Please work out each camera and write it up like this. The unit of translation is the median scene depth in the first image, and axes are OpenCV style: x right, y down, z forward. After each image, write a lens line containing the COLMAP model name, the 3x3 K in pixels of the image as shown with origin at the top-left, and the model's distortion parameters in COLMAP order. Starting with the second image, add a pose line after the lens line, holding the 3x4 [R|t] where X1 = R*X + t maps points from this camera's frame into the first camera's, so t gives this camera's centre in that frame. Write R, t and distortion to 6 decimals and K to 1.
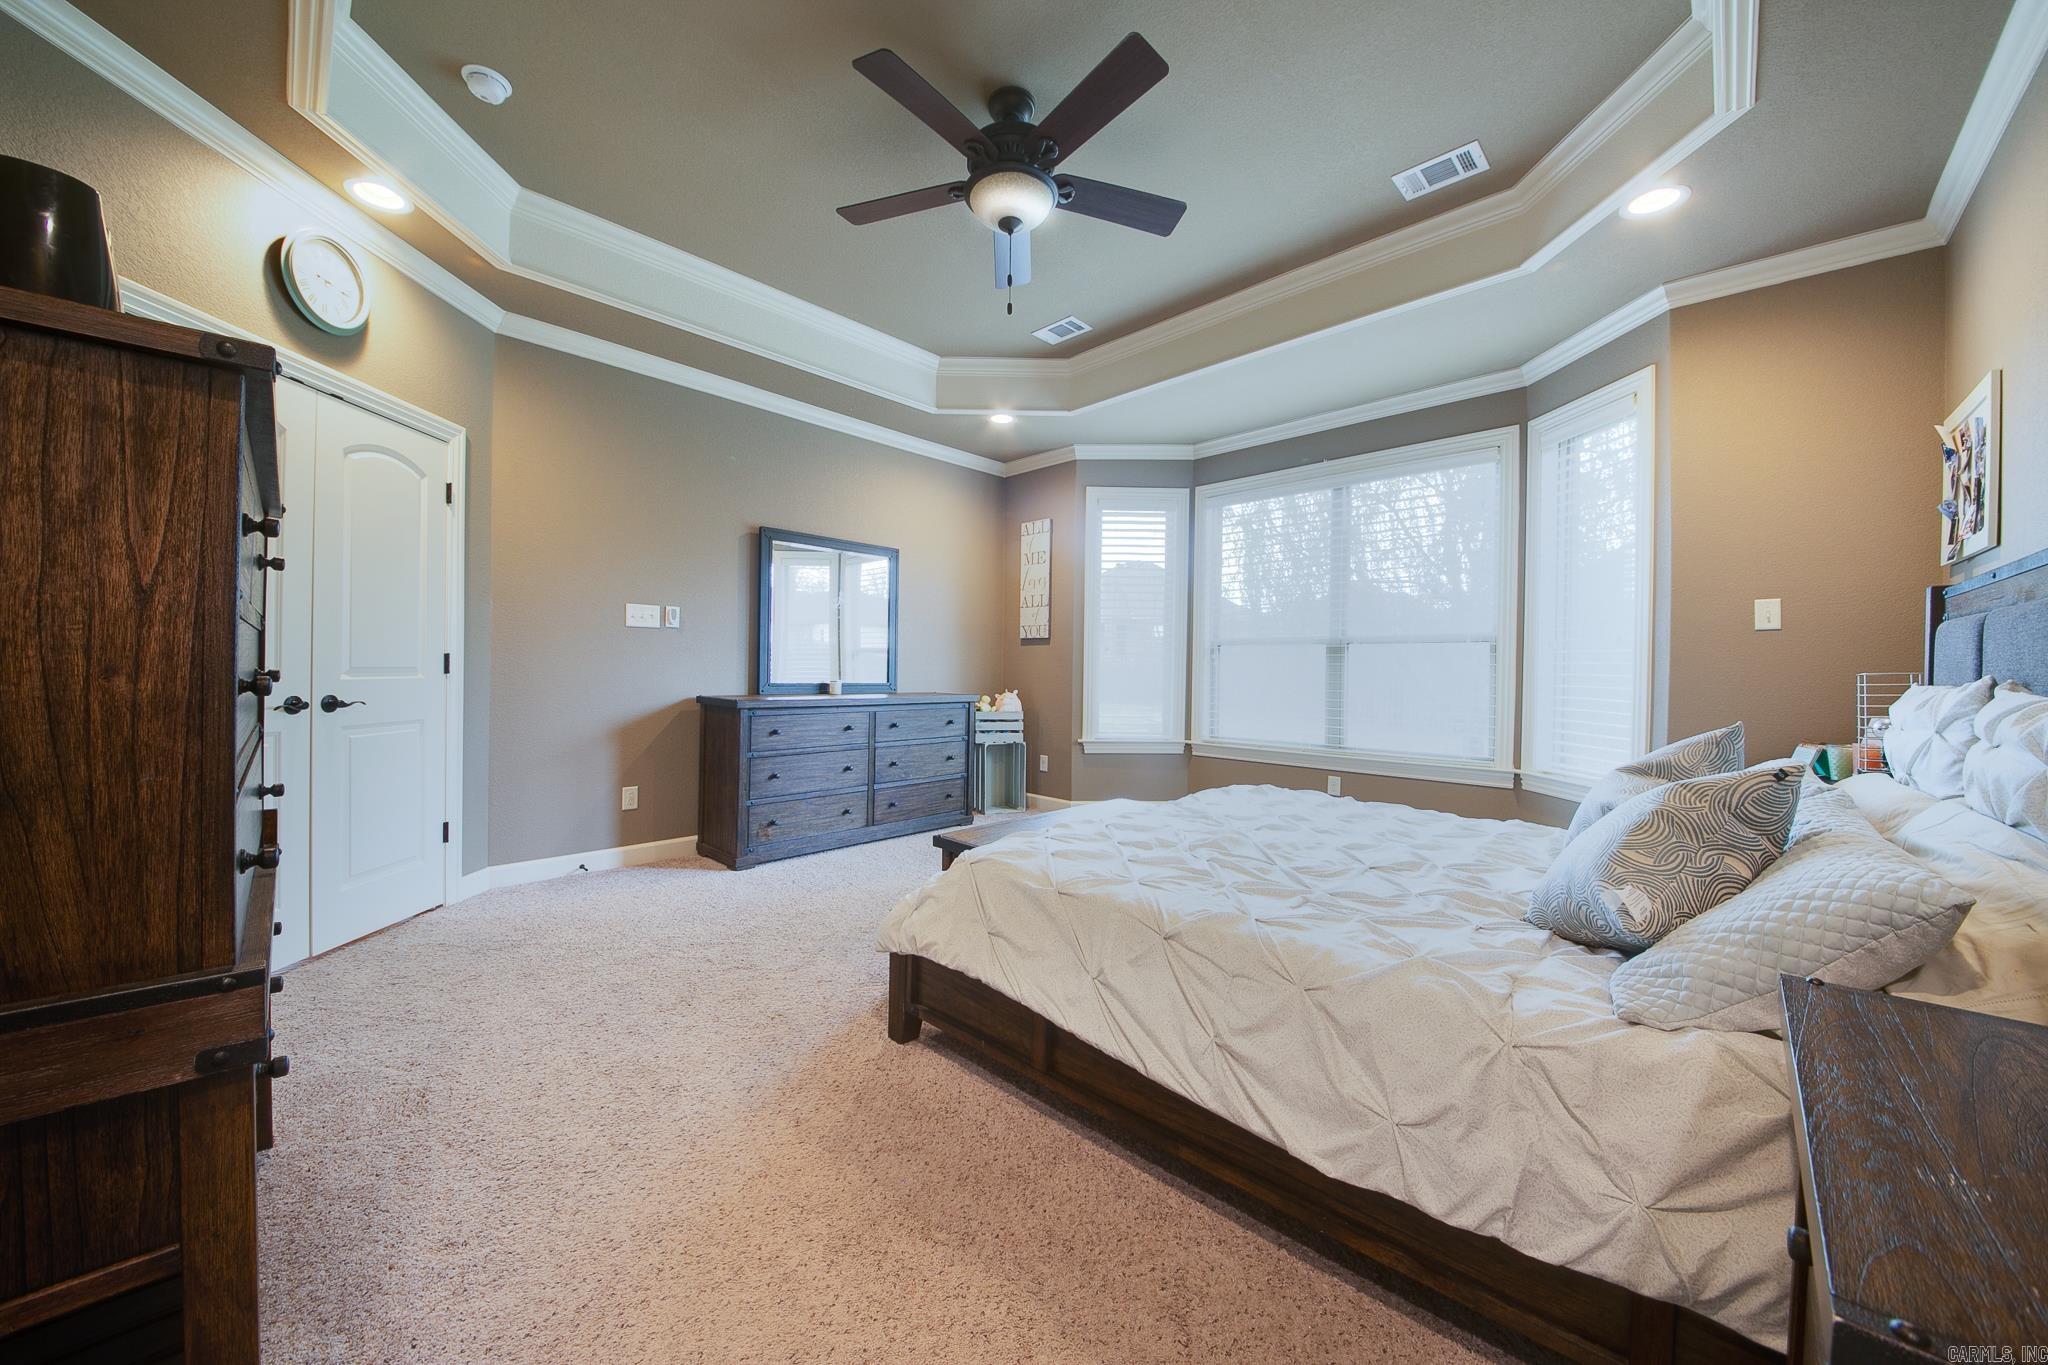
lens RADIAL K [[726.4, 0, 1017.1], [0, 726.4, 669.3], [0, 0, 1]] dist [-0.001934, -0.000614]
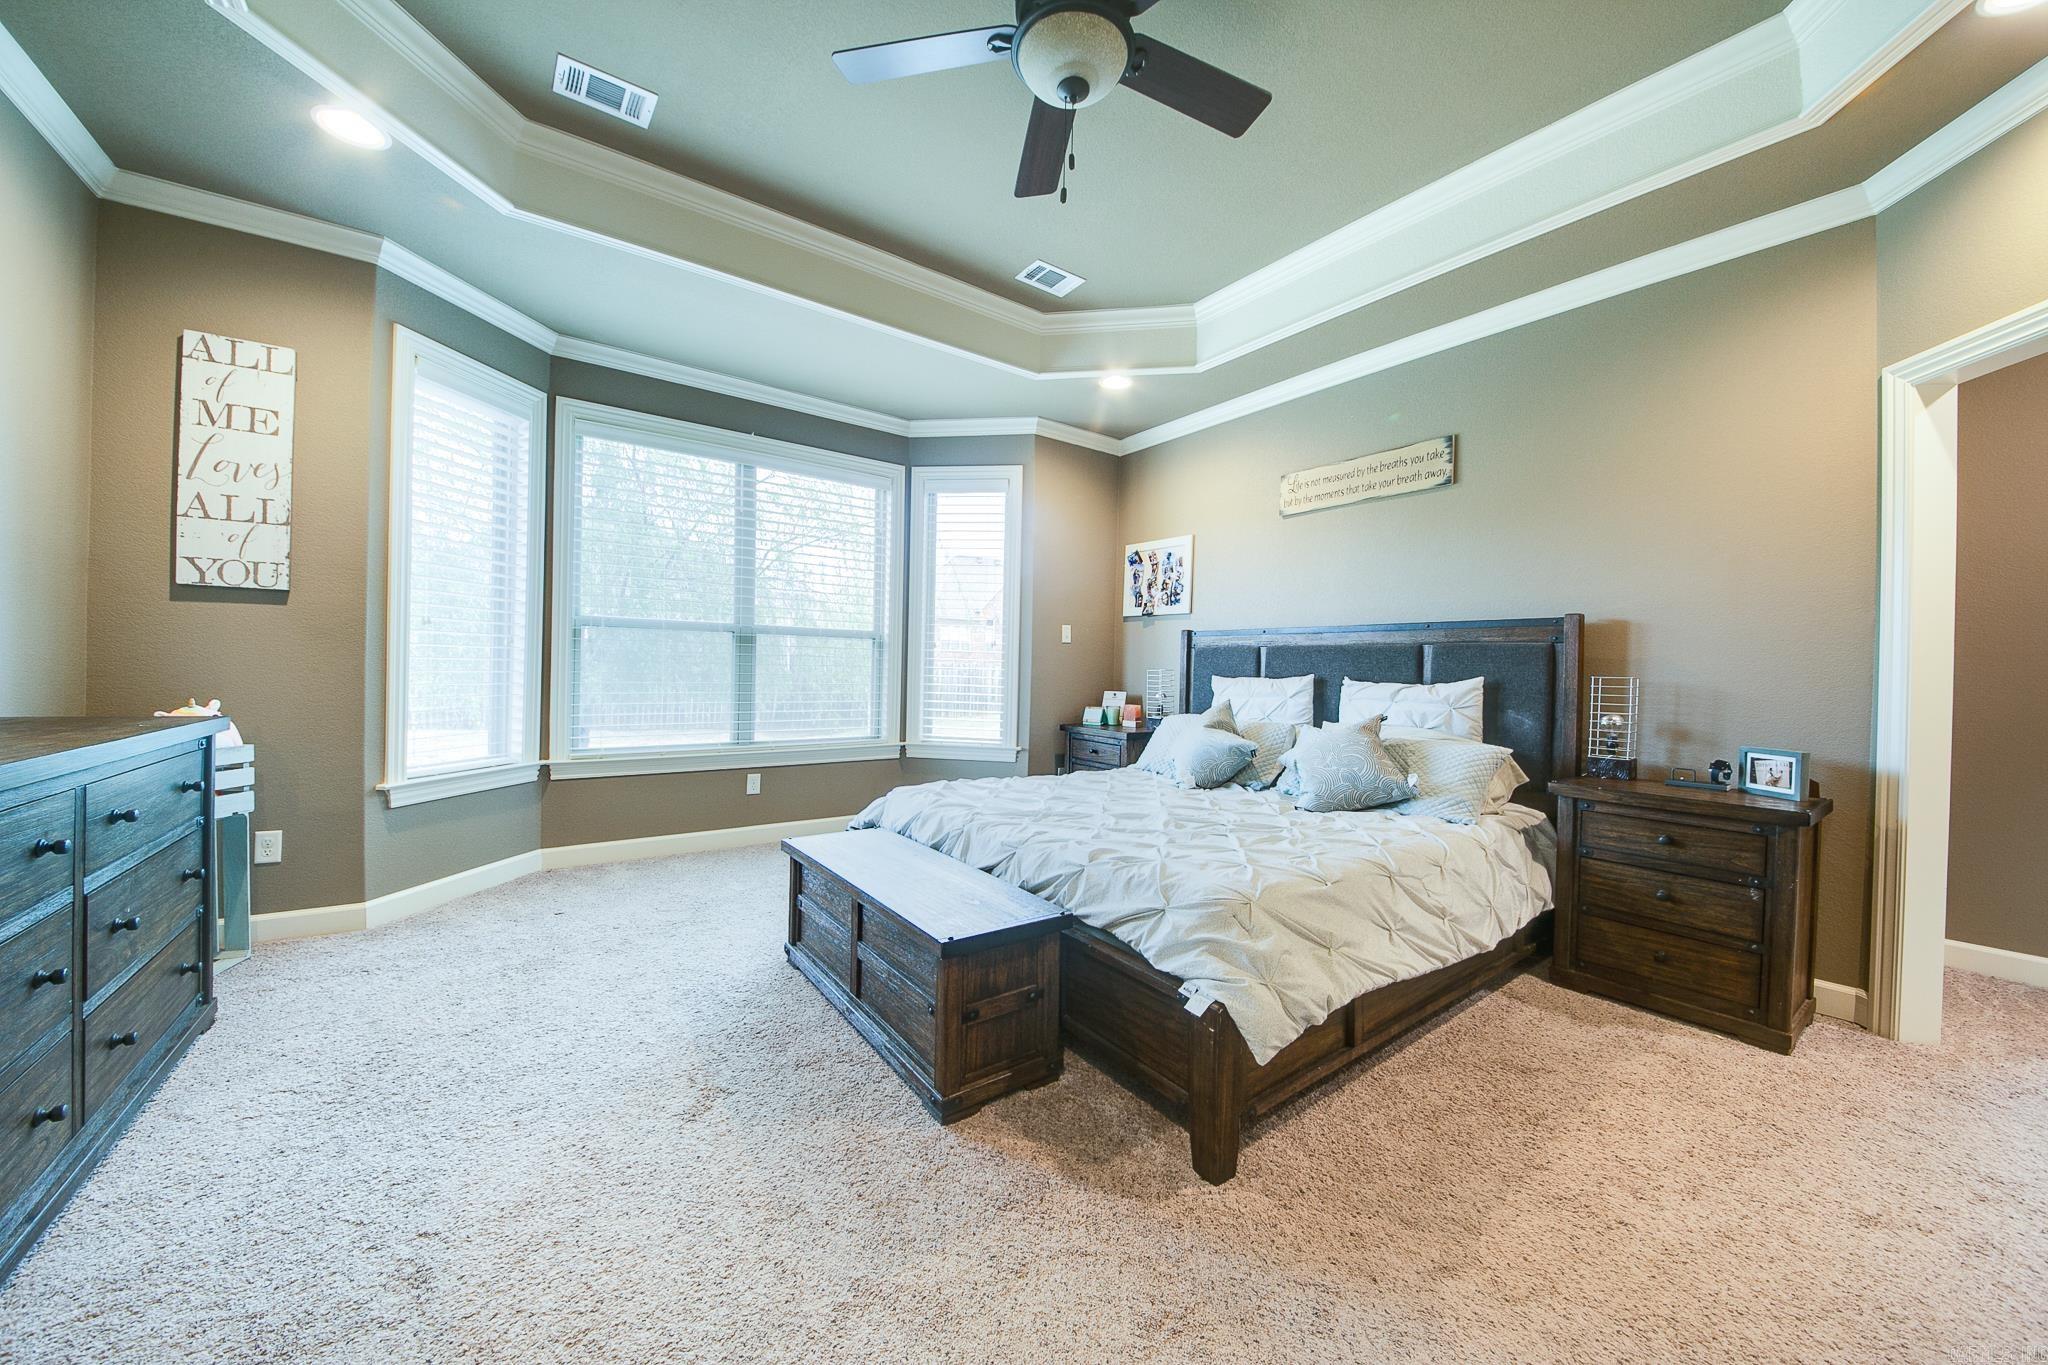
lens RADIAL K [[726.4, 0, 1018.4], [0, 726.4, 670.2], [0, 0, 1]] dist [-0.001934, -0.000614]
pose [[0.166251, -0.011660, 0.986015, -0.394225], [-0.019114, 0.999704, 0.015045, -0.007131], [-0.985898, -0.021348, 0.165979, 0.463785]]
